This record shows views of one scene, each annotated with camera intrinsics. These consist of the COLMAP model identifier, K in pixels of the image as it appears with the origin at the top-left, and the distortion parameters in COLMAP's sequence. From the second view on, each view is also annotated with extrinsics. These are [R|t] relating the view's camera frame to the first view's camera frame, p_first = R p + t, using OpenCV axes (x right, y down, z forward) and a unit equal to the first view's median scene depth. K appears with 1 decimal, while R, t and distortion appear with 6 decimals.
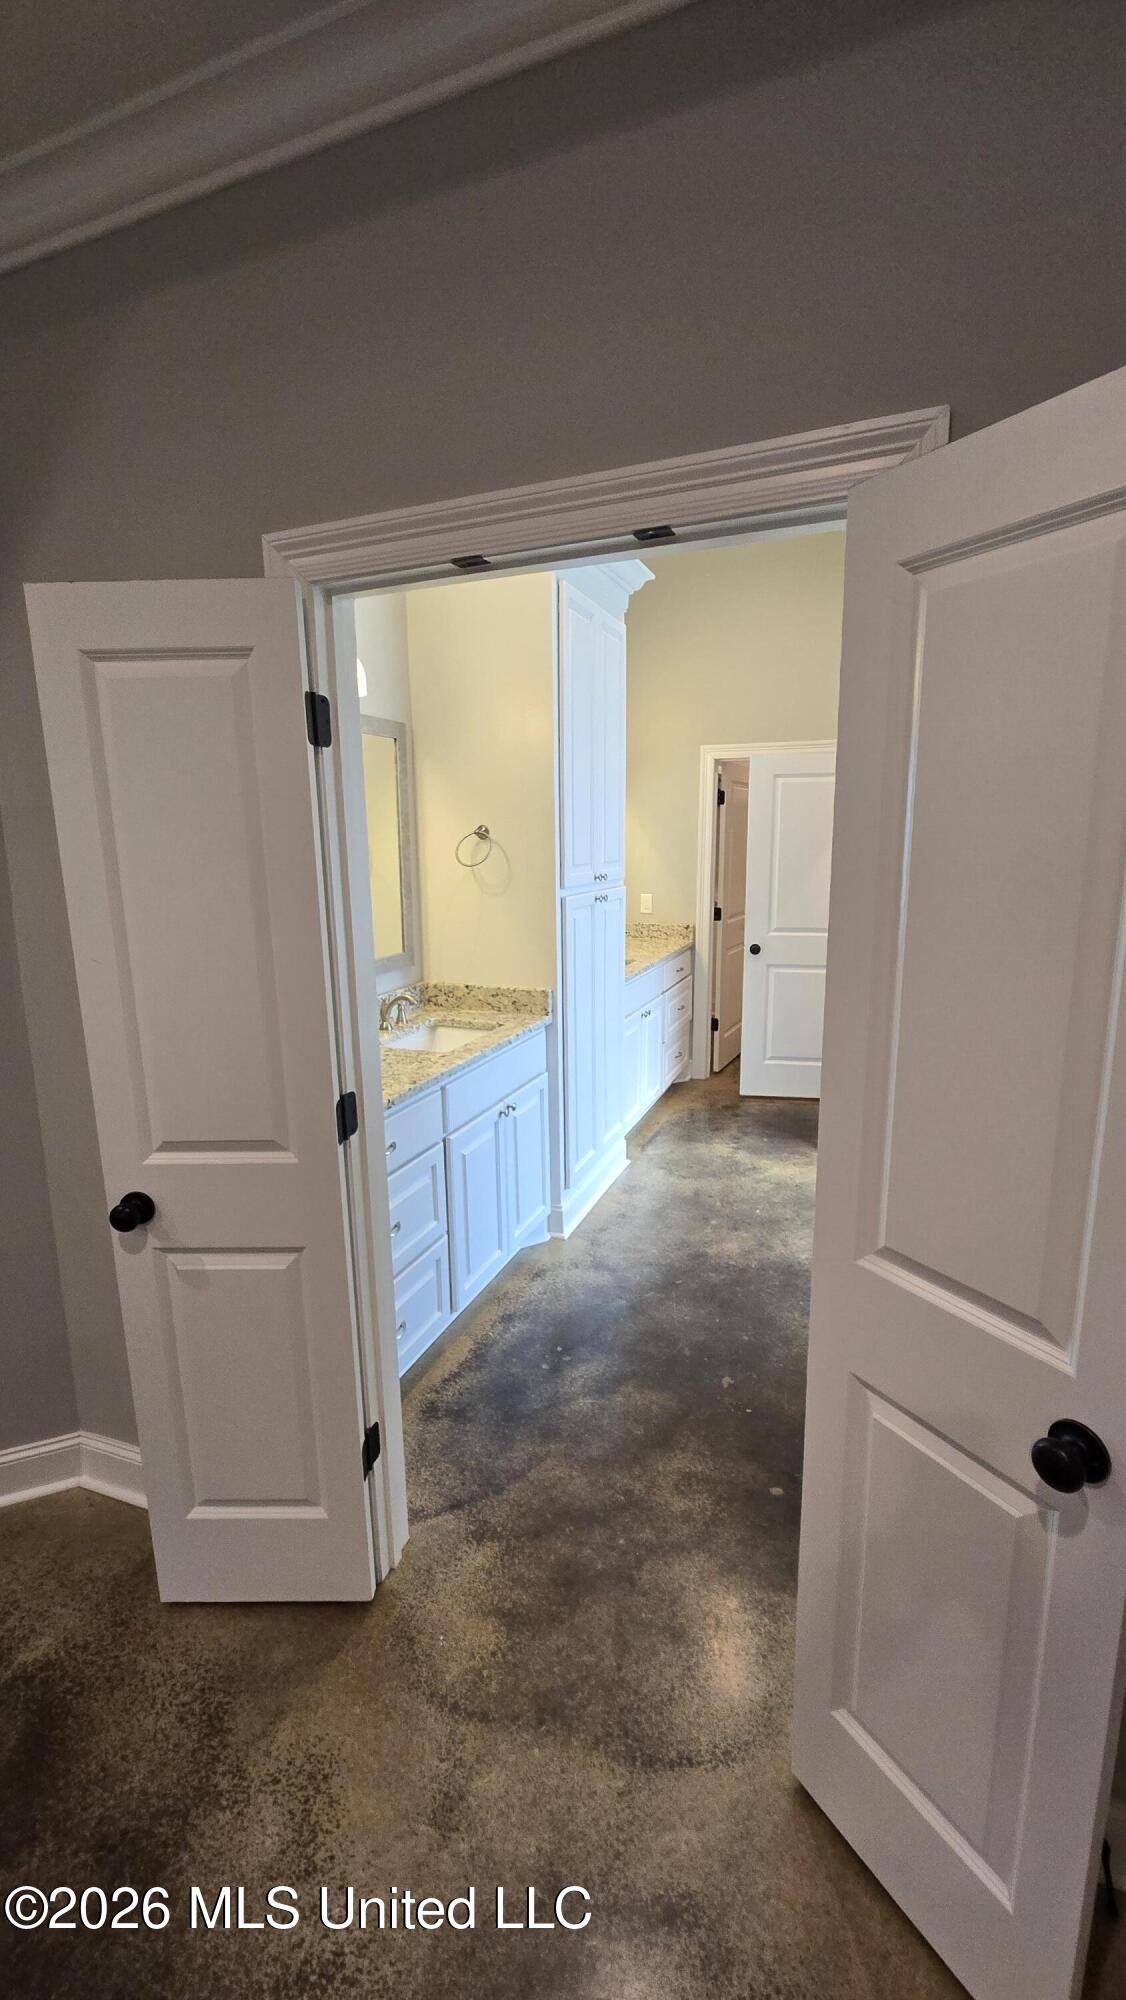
lens RADIAL K [[824.6, 0, 581.5], [0, 824.6, 995.7], [0, 0, 1]] dist [-0.001999, 0.000683]
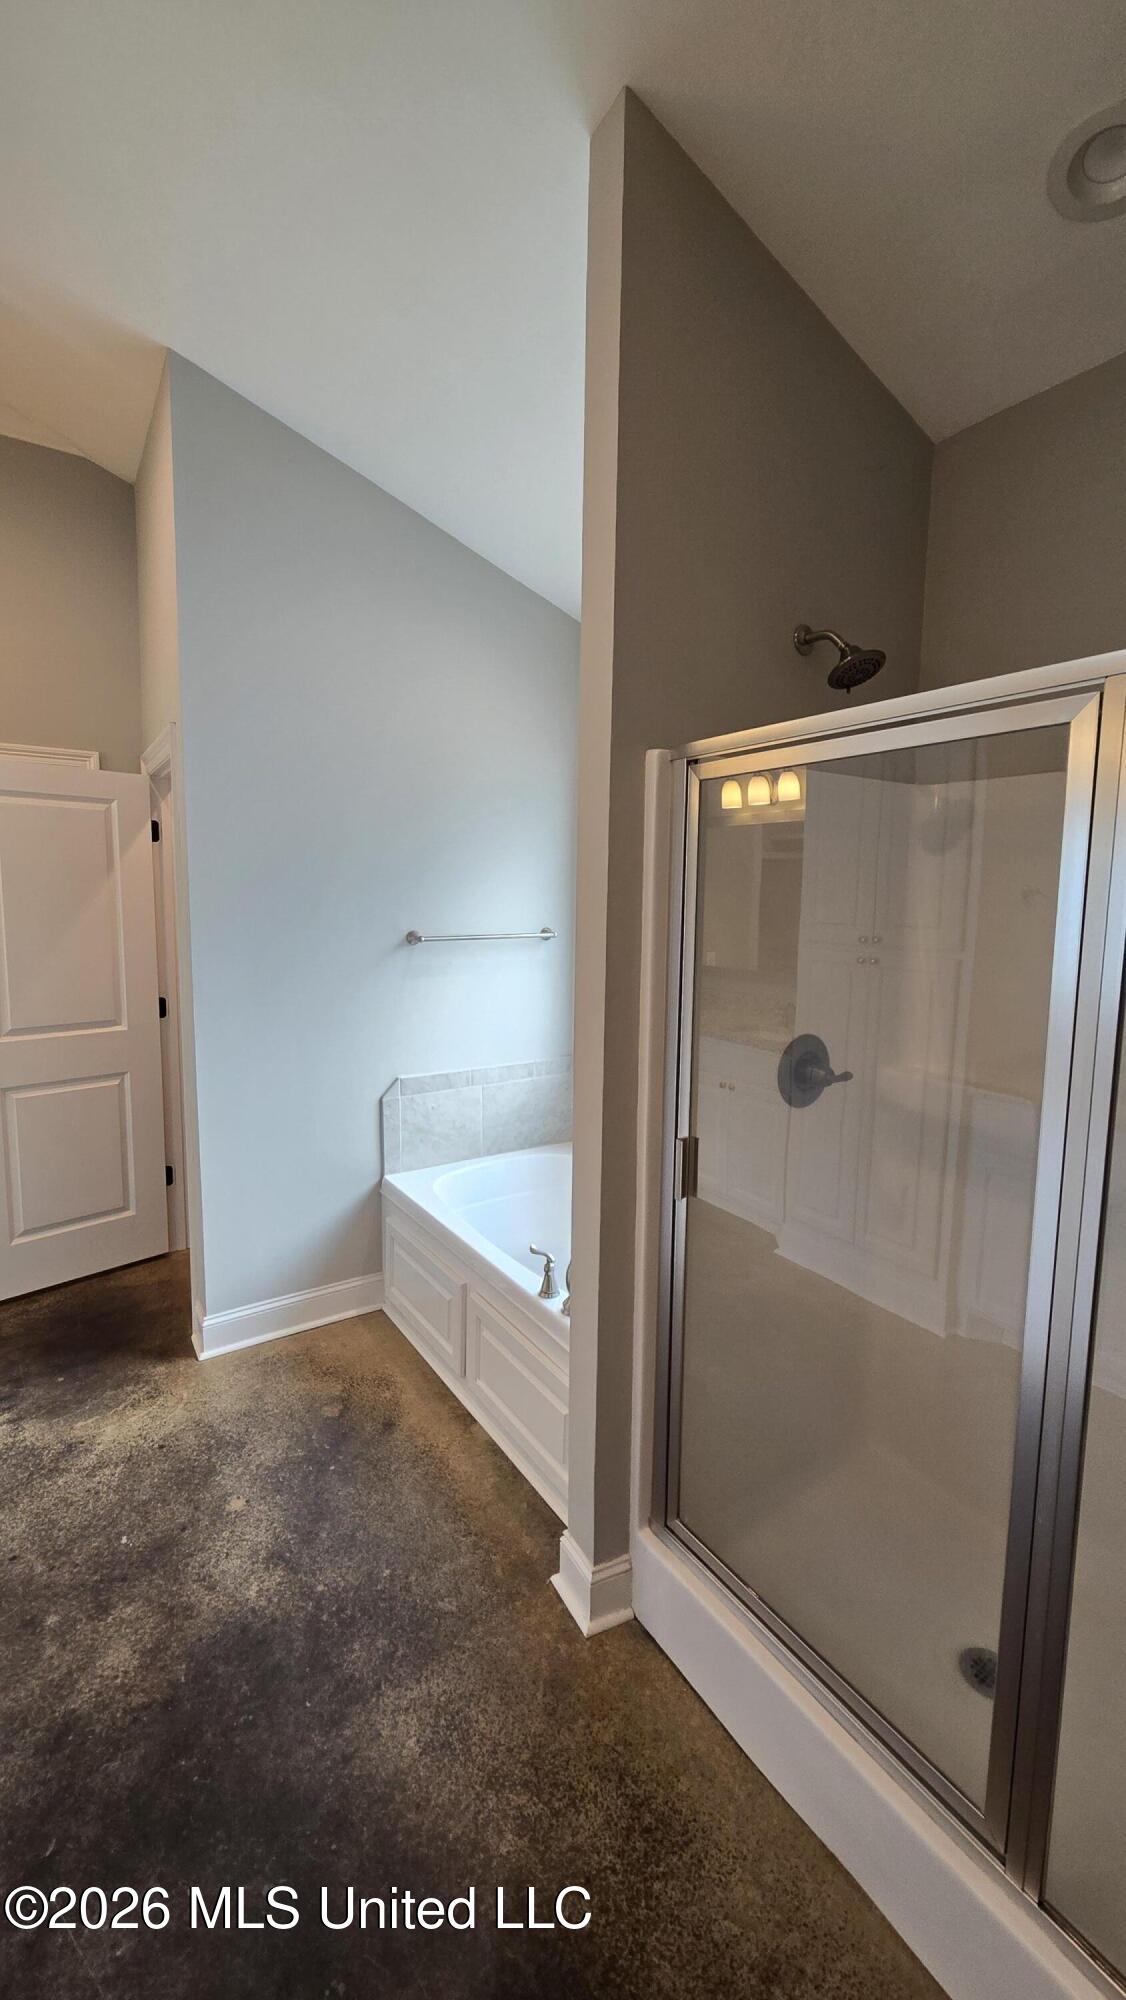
lens RADIAL K [[824.6, 0, 579.4], [0, 824.6, 984.9], [0, 0, 1]] dist [-0.001999, 0.000683]
pose [[0.568526, -0.073453, 0.819380, -0.041836], [0.136197, 0.990665, -0.005692, -0.066644], [-0.811313, 0.114833, 0.573223, 0.350784]]
